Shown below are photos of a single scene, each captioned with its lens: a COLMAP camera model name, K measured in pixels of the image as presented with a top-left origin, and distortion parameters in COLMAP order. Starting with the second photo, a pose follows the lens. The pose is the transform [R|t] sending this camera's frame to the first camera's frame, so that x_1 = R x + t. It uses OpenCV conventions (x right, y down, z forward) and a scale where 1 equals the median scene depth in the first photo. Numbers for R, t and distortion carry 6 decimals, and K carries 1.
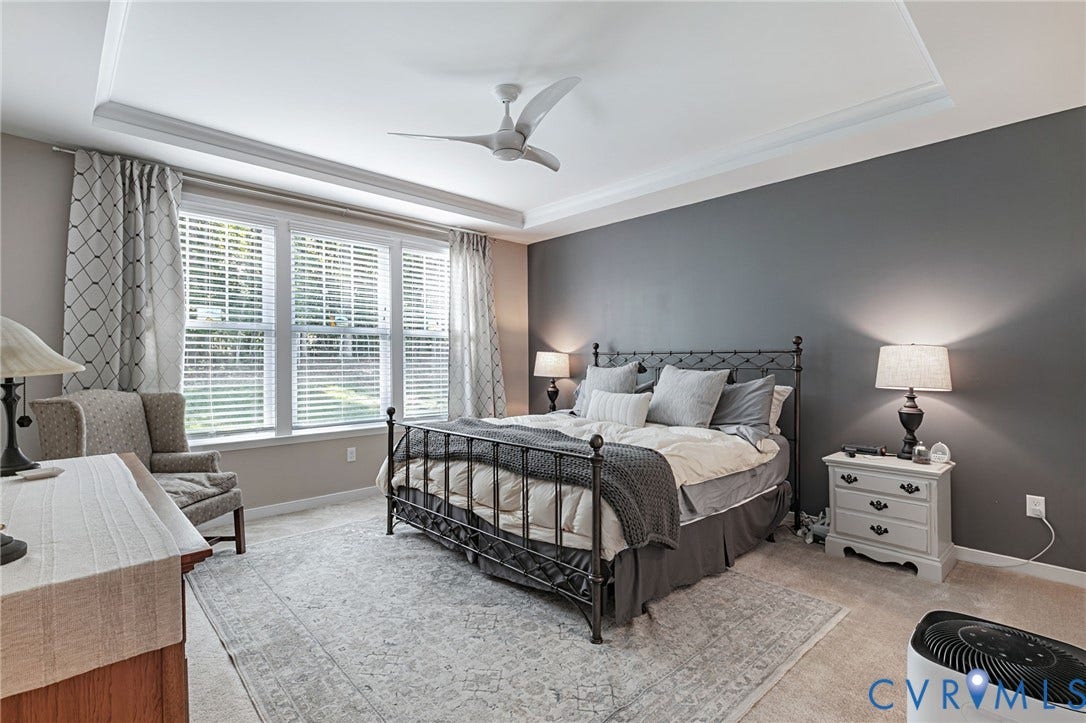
lens RADIAL K [[520.3, 0, 546.8], [0, 520.3, 358.2], [0, 0, 1]] dist [0.037605, -0.000636]
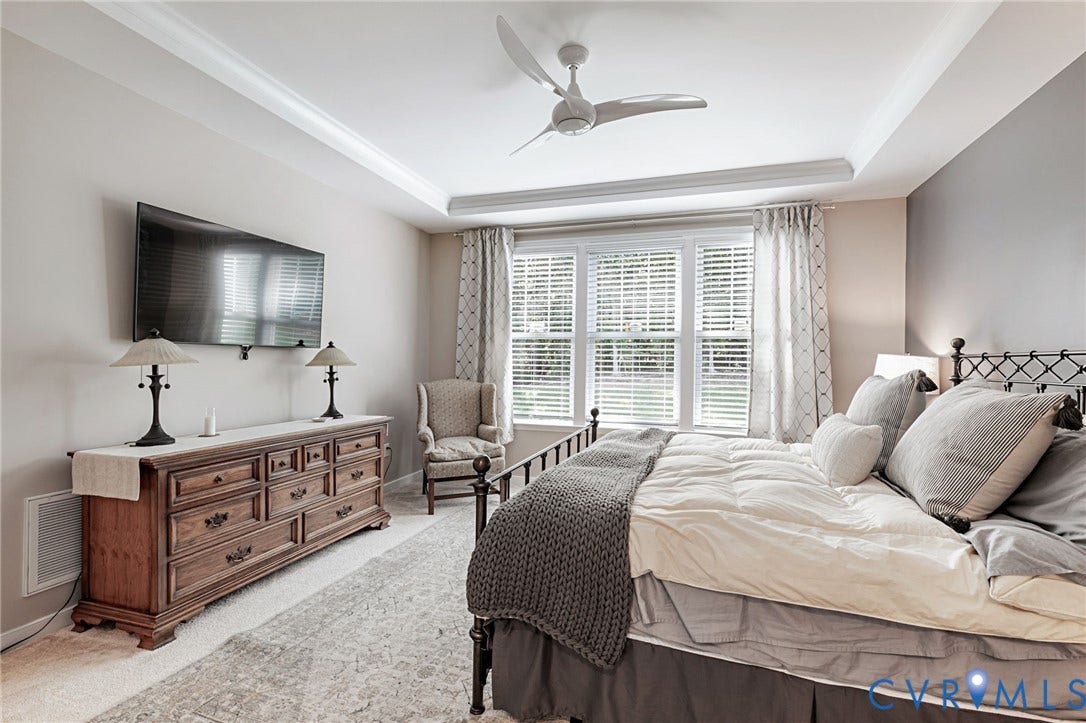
lens RADIAL K [[491.9, 0, 544.3], [0, 491.9, 365.1], [0, 0, 1]] dist [0.017909, -0.000780]
pose [[0.474028, 0.012350, -0.880423, 0.441784], [-0.009860, 0.999913, 0.008718, 0.001111], [0.880455, 0.004548, 0.474109, 0.397074]]
